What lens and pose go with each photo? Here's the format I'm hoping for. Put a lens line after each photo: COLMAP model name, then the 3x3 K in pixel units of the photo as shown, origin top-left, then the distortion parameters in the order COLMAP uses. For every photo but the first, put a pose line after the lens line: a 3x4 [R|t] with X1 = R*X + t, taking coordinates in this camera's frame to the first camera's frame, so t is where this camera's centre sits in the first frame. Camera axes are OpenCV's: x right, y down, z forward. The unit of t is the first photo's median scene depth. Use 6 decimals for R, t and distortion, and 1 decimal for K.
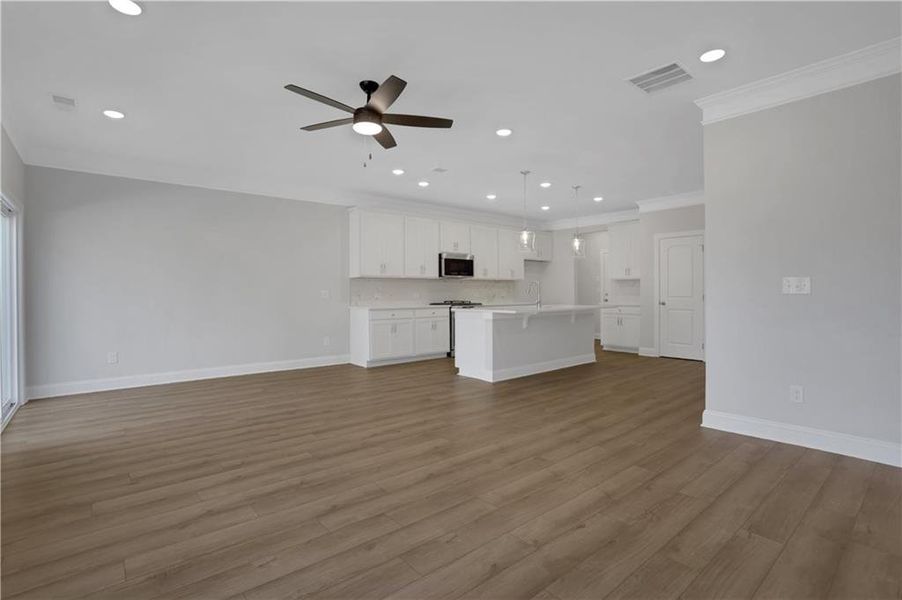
lens RADIAL K [[436.5, 0, 445.7], [0, 436.5, 293.8], [0, 0, 1]] dist [-0.074592, 0.026291]
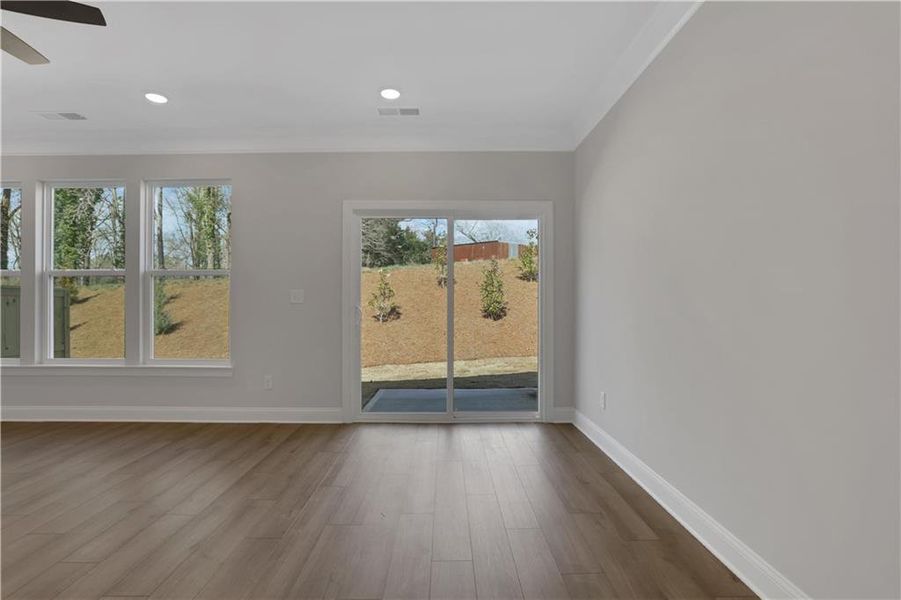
lens RADIAL K [[431.8, 0, 449.1], [0, 431.8, 296.0], [0, 0, 1]] dist [-0.084169, 0.034932]
pose [[-0.628319, -0.003168, -0.777949, -0.186117], [0.005207, 0.999952, -0.008277, -0.001552], [0.777938, -0.009251, -0.628272, 1.671806]]
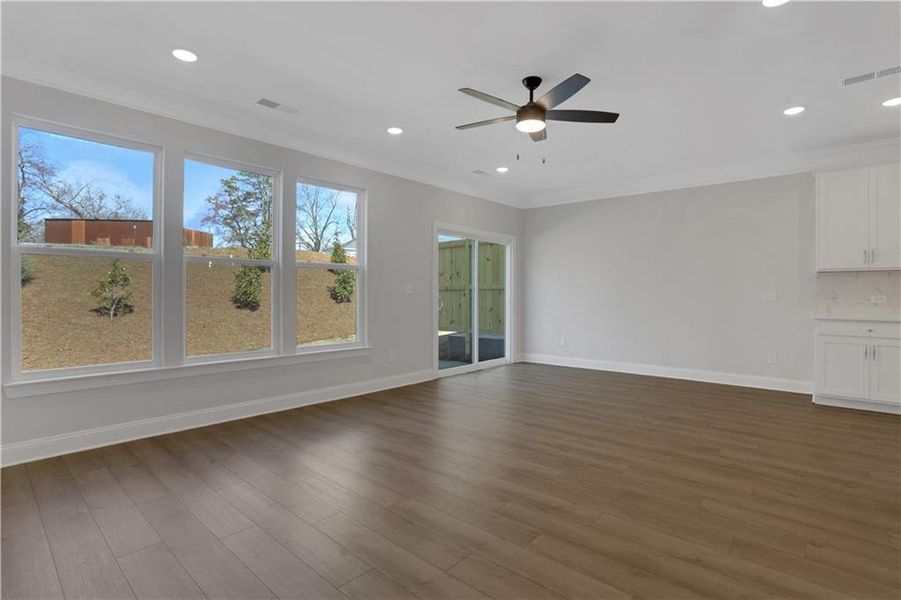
lens RADIAL K [[436.0, 0, 445.2], [0, 436.0, 293.8], [0, 0, 1]] dist [-0.074592, 0.026291]
pose [[0.146914, 0.007598, -0.989120, 0.690012], [-0.006599, 0.999956, 0.006701, -0.007287], [0.989127, 0.005543, 0.146958, 0.596981]]
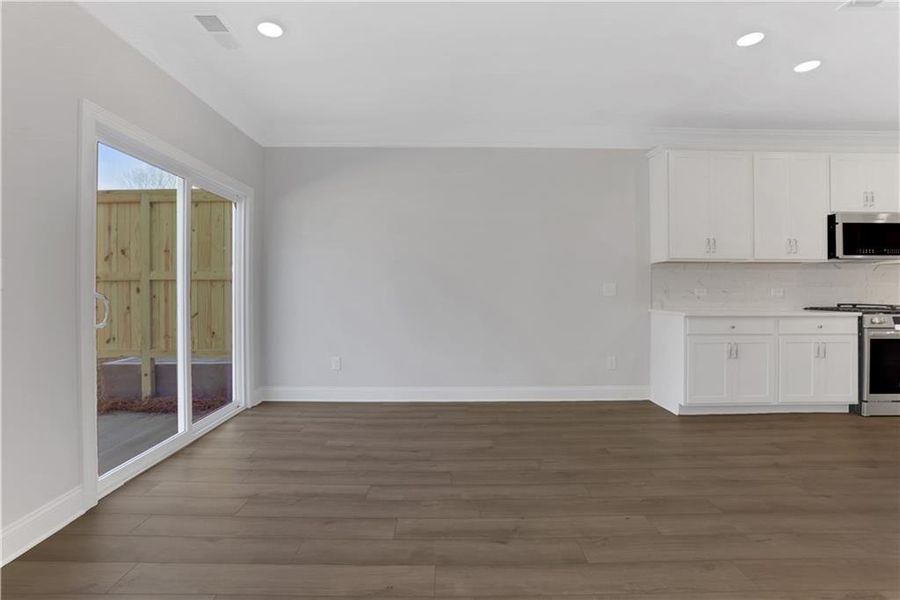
lens RADIAL K [[426.0, 0, 444.8], [0, 426.0, 286.6], [0, 0, 1]] dist [-0.036534, 0.000527]
pose [[0.772898, 0.004408, -0.634514, -0.123015], [-0.007064, 0.999974, -0.001658, -0.000309], [0.634490, 0.005764, 0.772909, 0.660819]]
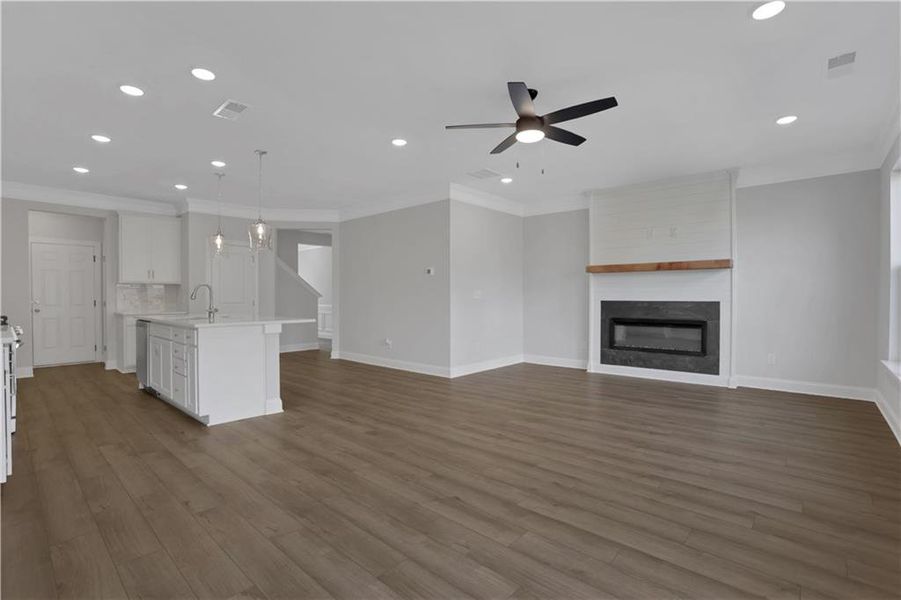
lens RADIAL K [[426.0, 0, 450.9], [0, 426.0, 307.2], [0, 0, 1]] dist [-0.072478, 0.024883]
pose [[-0.145992, -0.018192, 0.989119, -1.021291], [0.005147, 0.999803, 0.019148, -0.000846], [-0.989272, 0.007886, -0.145869, 1.197071]]
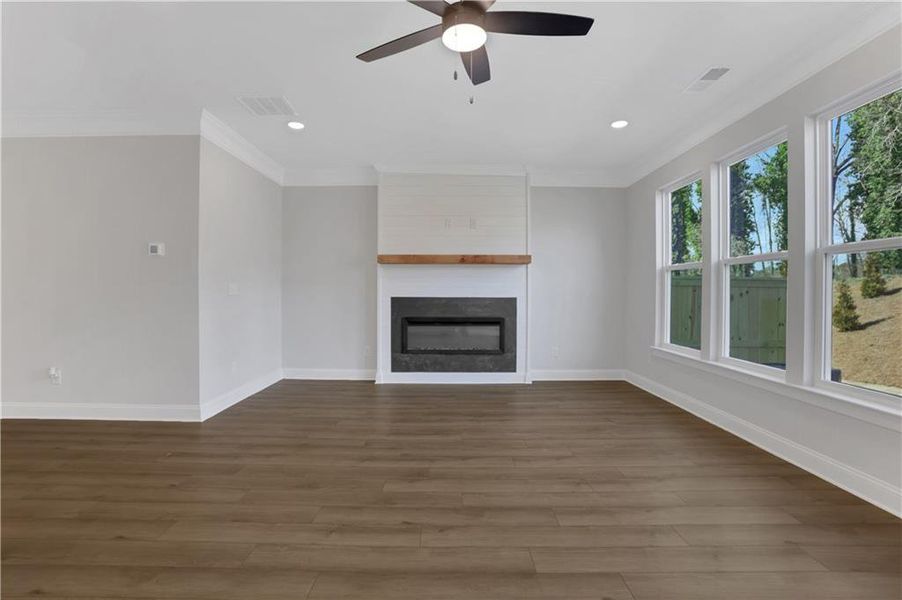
lens RADIAL K [[432.3, 0, 449.6], [0, 432.3, 295.9], [0, 0, 1]] dist [-0.084169, 0.034932]
pose [[-0.766566, -0.001399, 0.642164, -0.511209], [0.002736, 0.999981, 0.005445, -0.002672], [-0.642160, 0.005930, -0.766548, 1.345484]]
